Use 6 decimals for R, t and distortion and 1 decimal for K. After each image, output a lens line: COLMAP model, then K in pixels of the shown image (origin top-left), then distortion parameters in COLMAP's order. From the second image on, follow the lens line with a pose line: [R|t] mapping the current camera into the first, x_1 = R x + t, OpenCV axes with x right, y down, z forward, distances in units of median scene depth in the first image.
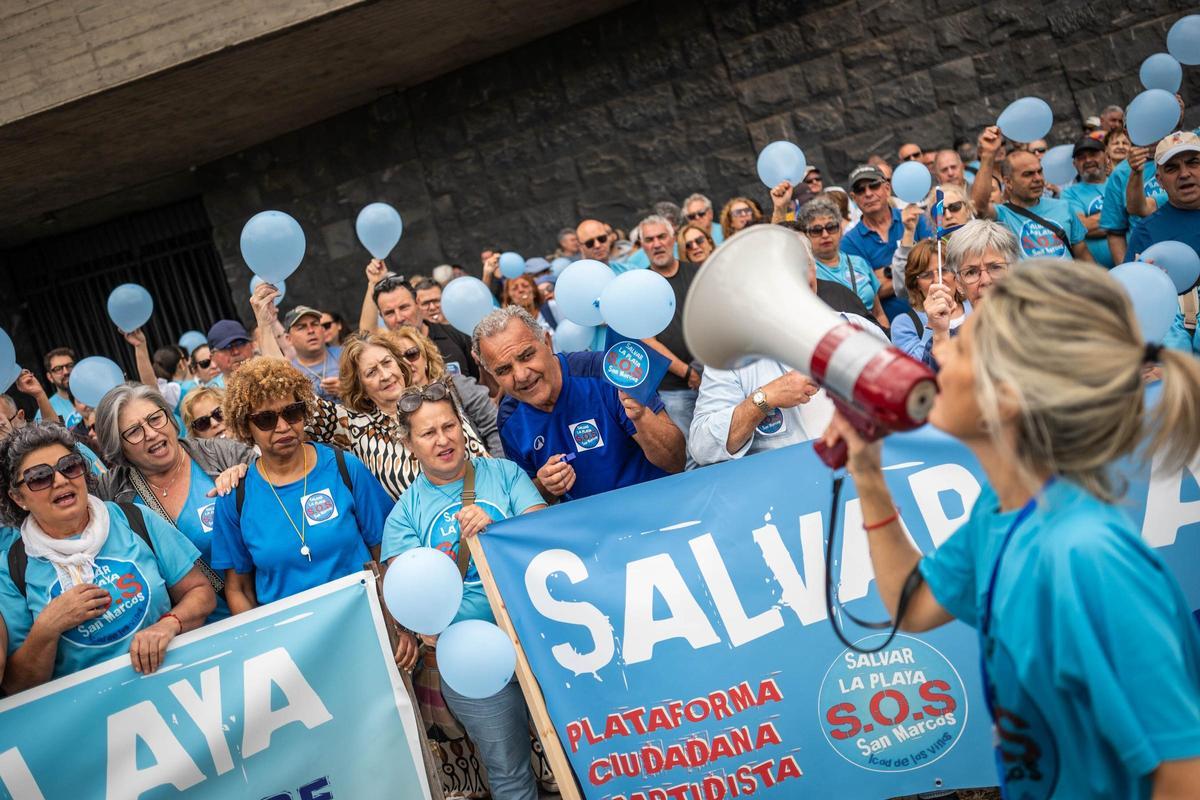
lens RADIAL K [[1200.8, 0, 571.3], [0, 1200.8, 400.6], [0, 0, 1]] dist [0.011614, -0.020338]
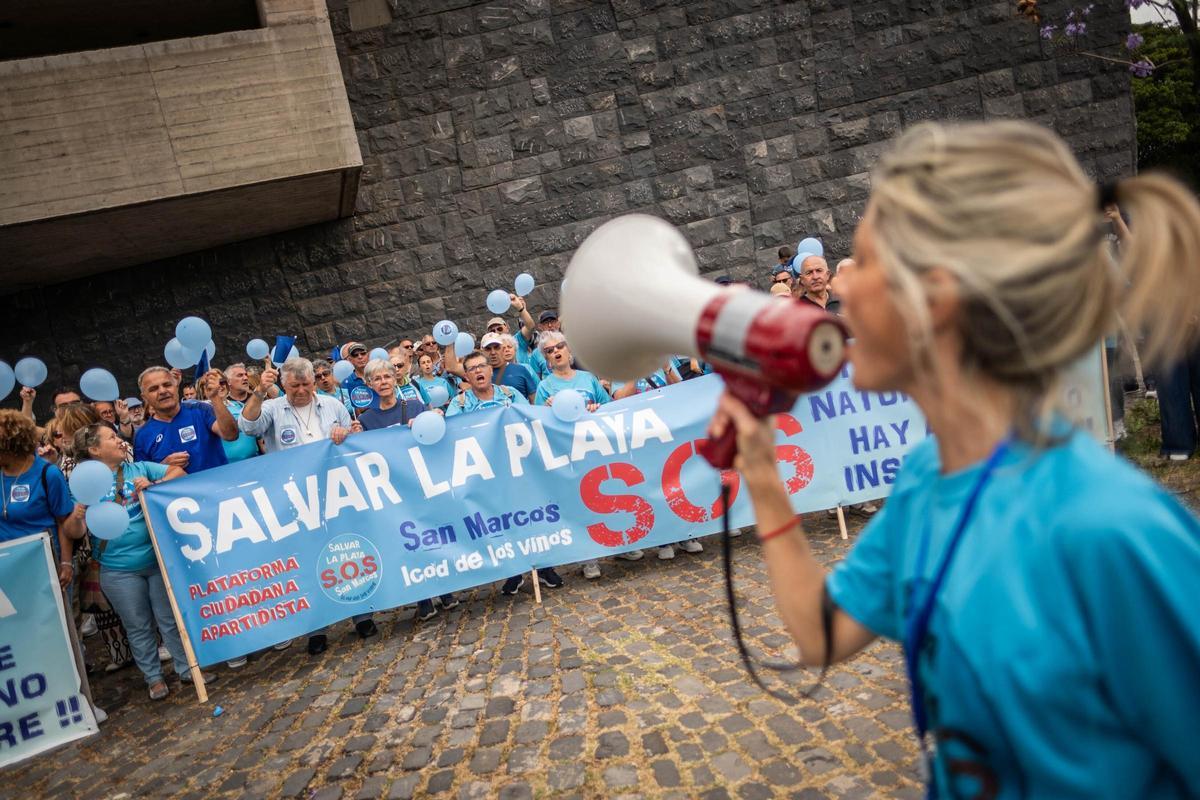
lens RADIAL K [[849.9, 0, 572.3], [0, 849.9, 406.1], [0, 0, 1]] dist [-0.003763, -0.001281]
pose [[0.902964, 0.028453, 0.428773, -0.007355], [0.035973, 0.989298, -0.141405, 0.038249], [-0.428208, 0.143108, 0.892277, -0.113340]]
